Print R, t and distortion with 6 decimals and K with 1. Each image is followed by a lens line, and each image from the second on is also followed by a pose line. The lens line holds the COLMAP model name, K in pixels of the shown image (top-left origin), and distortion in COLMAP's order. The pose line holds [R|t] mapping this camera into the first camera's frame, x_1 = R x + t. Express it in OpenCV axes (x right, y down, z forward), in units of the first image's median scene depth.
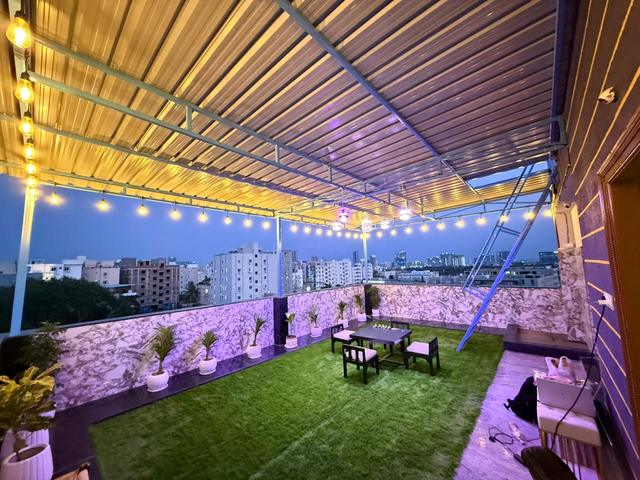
lens RADIAL K [[251.3, 0, 320.0], [0, 251.3, 240.0], [0, 0, 1]] dist [0.002404, 0.000243]
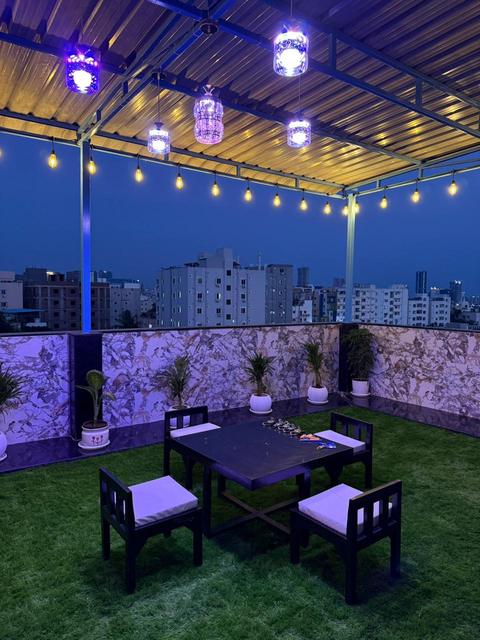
lens RADIAL K [[446.7, 0, 240.0], [0, 446.7, 323.3], [0, 0, 1]] dist [0.134942, -0.190461]
pose [[0.973519, 0.061134, -0.220278, 0.191520], [-0.022980, 0.984869, 0.171771, 0.049659], [0.227446, -0.162160, 0.960194, 0.222709]]
